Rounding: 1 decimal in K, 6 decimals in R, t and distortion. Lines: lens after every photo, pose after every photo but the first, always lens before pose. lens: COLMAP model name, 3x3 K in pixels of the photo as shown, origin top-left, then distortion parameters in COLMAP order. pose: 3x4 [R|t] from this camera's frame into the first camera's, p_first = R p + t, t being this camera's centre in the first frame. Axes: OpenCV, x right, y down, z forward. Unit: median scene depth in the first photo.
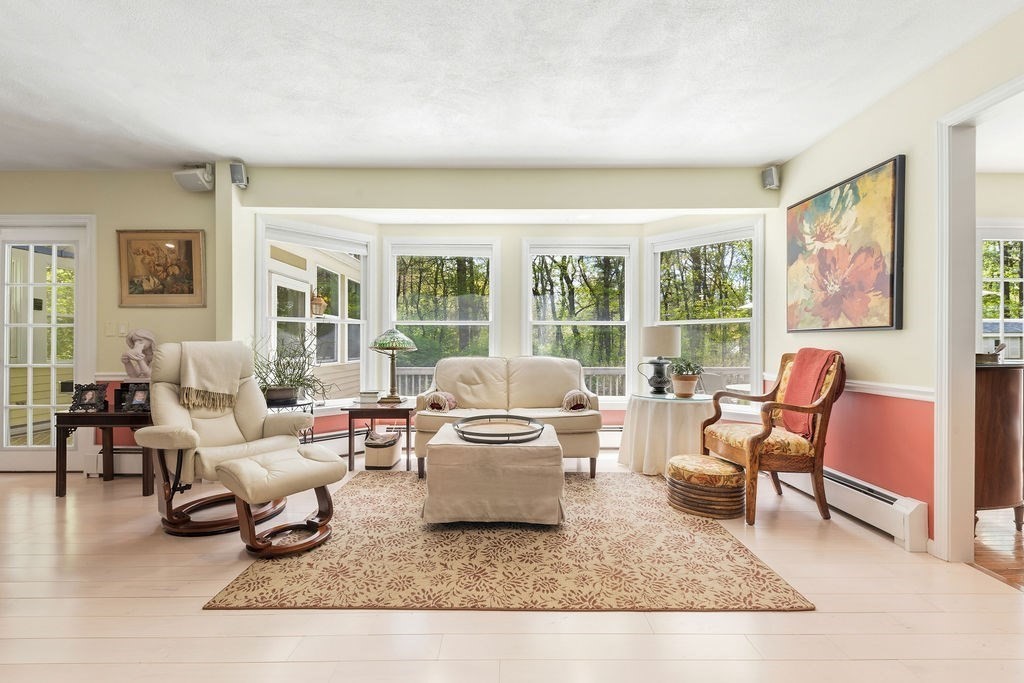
lens RADIAL K [[458.1, 0, 504.3], [0, 458.1, 344.5], [0, 0, 1]] dist [0.018685, -0.000546]
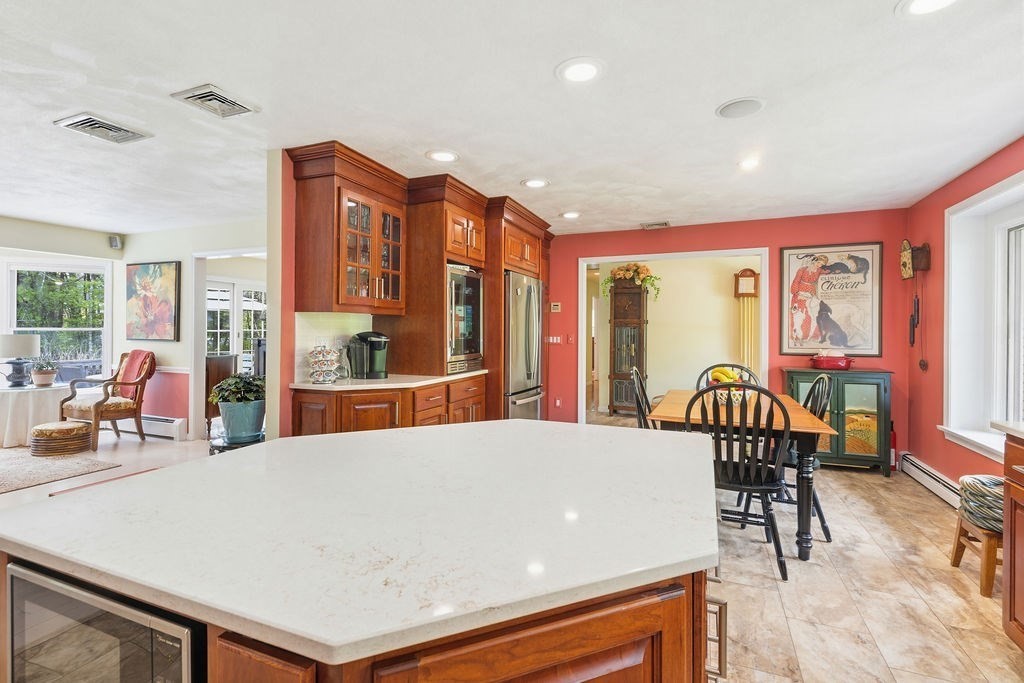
lens RADIAL K [[463.4, 0, 510.1], [0, 463.4, 324.8], [0, 0, 1]] dist [0.012637, -0.006535]
pose [[0.377994, 0.006931, 0.925782, -0.471894], [-0.005228, 0.999972, -0.005352, -0.088380], [-0.925793, -0.002817, 0.378020, -1.035433]]
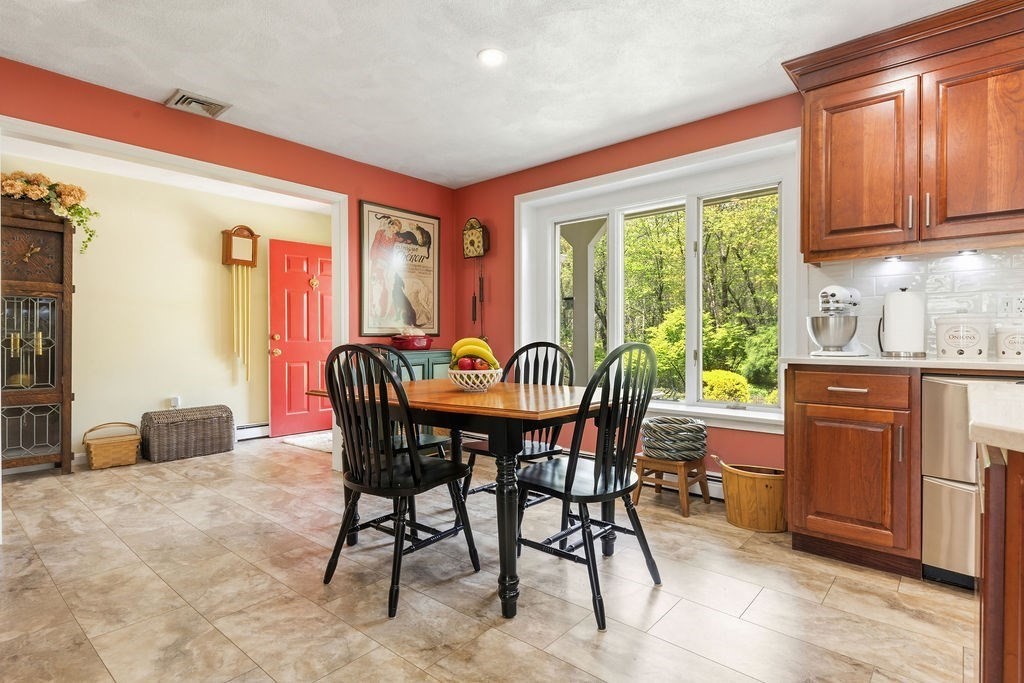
lens RADIAL K [[517.5, 0, 512.5], [0, 517.5, 338.4], [0, 0, 1]] dist [0.003265, -0.004893]
pose [[-0.767444, -0.004807, 0.641098, 0.145601], [-0.003549, 0.999988, 0.003249, -0.000340], [-0.641106, 0.000219, -0.767452, -0.490055]]
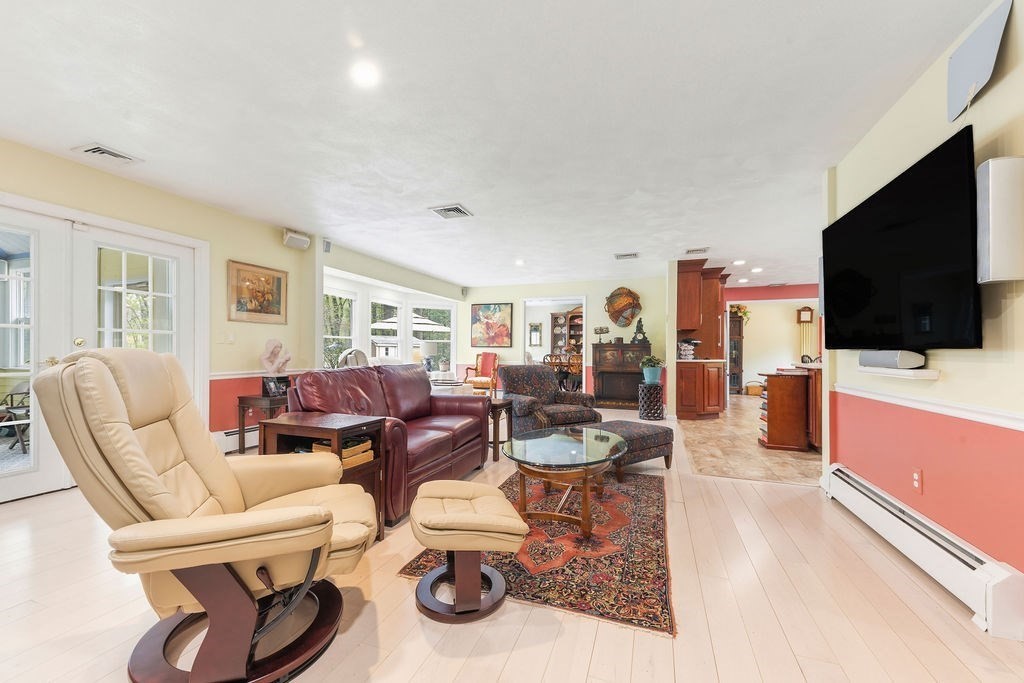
lens RADIAL K [[396.3, 0, 505.6], [0, 396.3, 354.4], [0, 0, 1]] dist [0.001398, 0.000058]
pose [[0.354092, -0.005538, 0.935194, -1.901532], [-0.002818, 0.999972, 0.006989, 0.002937], [-0.935206, -0.005110, 0.354066, -0.108418]]
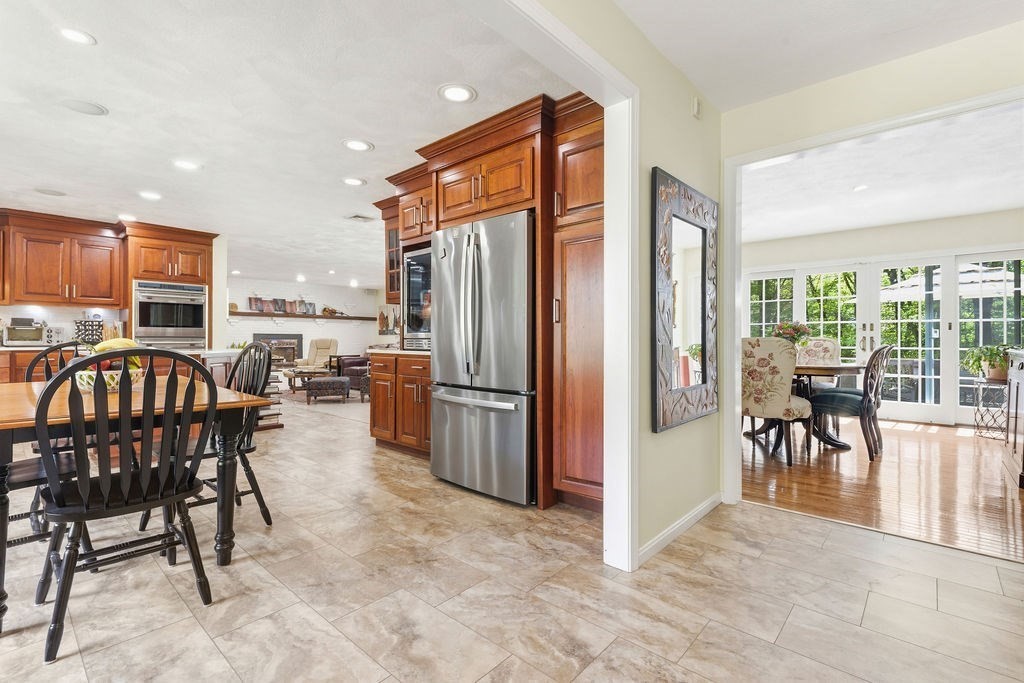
lens RADIAL K [[463.4, 0, 514.2], [0, 463.4, 340.8], [0, 0, 1]] dist [0.012637, -0.006535]
pose [[0.755071, -0.001483, -0.655642, 1.708108], [0.003756, 0.999991, 0.002064, 0.006448], [0.655633, -0.004021, 0.755069, -1.228713]]
